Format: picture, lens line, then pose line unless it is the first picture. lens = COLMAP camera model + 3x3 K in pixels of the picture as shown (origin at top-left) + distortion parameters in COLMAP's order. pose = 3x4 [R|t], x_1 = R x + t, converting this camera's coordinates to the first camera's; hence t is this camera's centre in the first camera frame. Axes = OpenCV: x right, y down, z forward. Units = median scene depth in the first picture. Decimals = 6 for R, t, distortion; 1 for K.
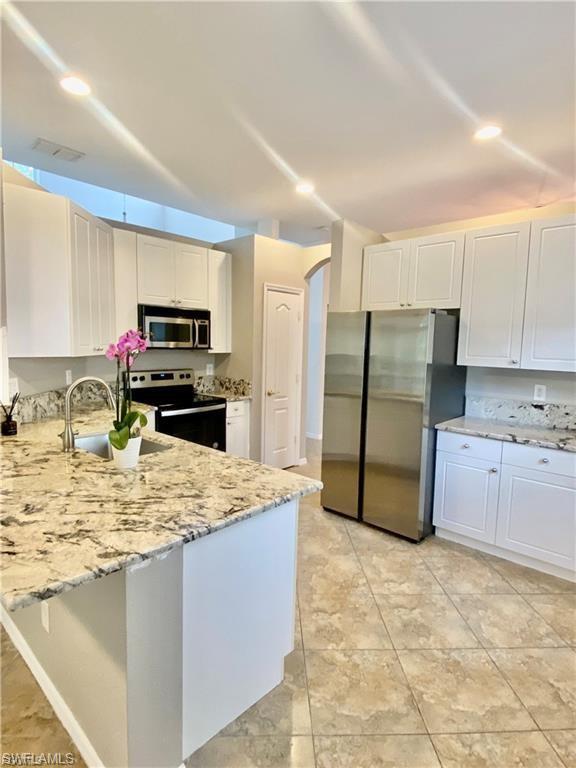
lens RADIAL K [[411.2, 0, 288.0], [0, 411.2, 384.0], [0, 0, 1]] dist [0.029204, -0.036010]
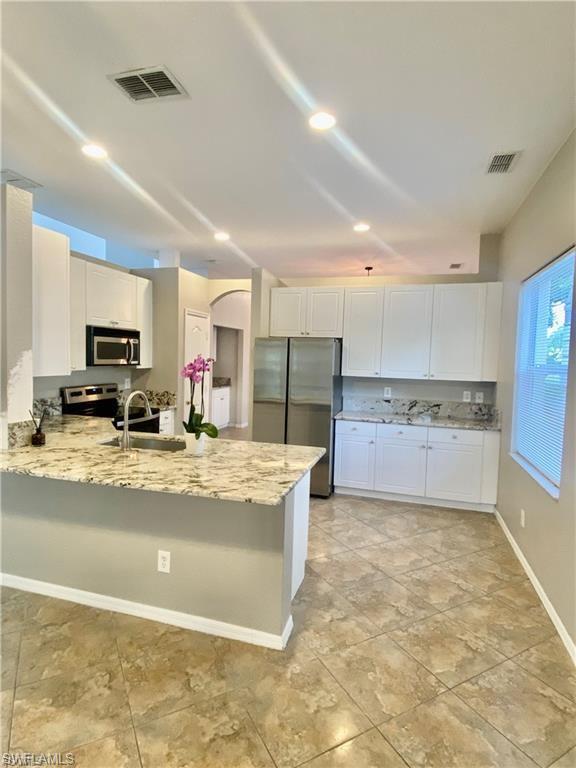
lens RADIAL K [[411.2, 0, 288.0], [0, 411.2, 384.0], [0, 0, 1]] dist [0.029204, -0.036010]
pose [[0.894586, -0.027985, 0.446018, -0.396565], [0.039124, 0.999110, -0.015784, -0.000202], [-0.445180, 0.031571, 0.894885, -0.218409]]
